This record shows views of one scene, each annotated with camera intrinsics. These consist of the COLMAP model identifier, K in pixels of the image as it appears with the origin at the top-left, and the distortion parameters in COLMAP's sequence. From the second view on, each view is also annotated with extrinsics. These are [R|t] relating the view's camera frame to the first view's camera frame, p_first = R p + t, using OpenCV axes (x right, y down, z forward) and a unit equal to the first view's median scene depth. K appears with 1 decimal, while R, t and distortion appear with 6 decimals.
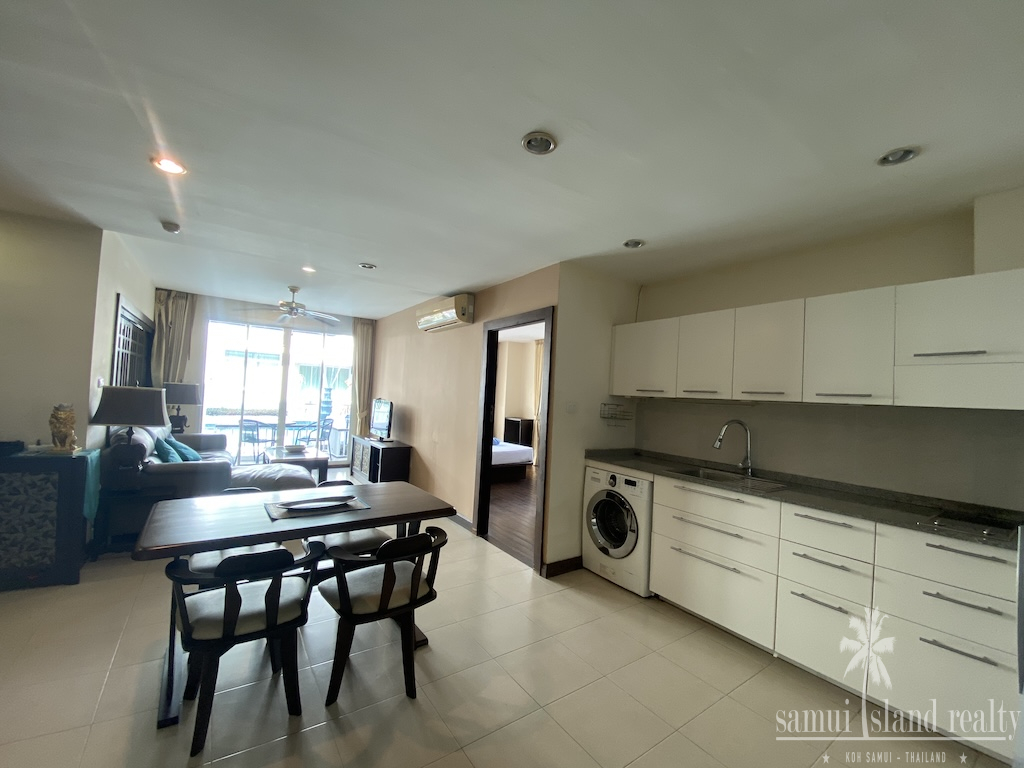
lens RADIAL K [[414.9, 0, 512.0], [0, 414.9, 384.0], [0, 0, 1]] dist [-0.000437, -0.000081]
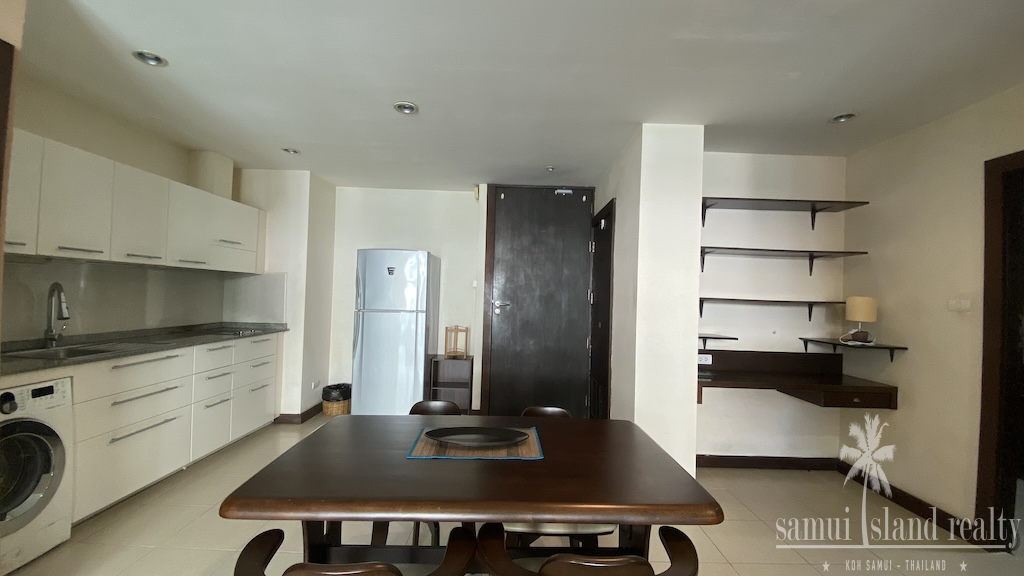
lens RADIAL K [[405.8, 0, 514.9], [0, 405.8, 290.9], [0, 0, 1]] dist [0.020591, -0.018411]
pose [[-0.824276, -0.069661, 0.561887, -0.631712], [-0.085946, 0.996296, -0.002565, 0.024725], [-0.559627, -0.050406, -0.827210, 1.098803]]
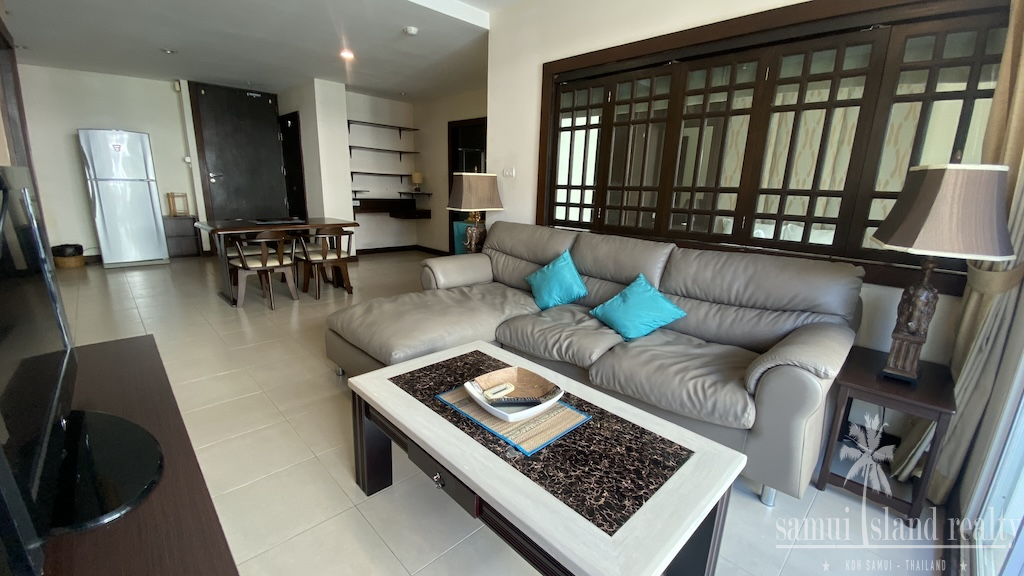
lens RADIAL K [[416.0, 0, 513.9], [0, 416.0, 293.1], [0, 0, 1]] dist [0.020283, -0.028064]
pose [[-0.982194, -0.039202, -0.183735, -0.884342], [-0.079147, 0.973306, 0.215434, 0.076453], [0.170385, 0.226140, -0.959077, 2.284265]]
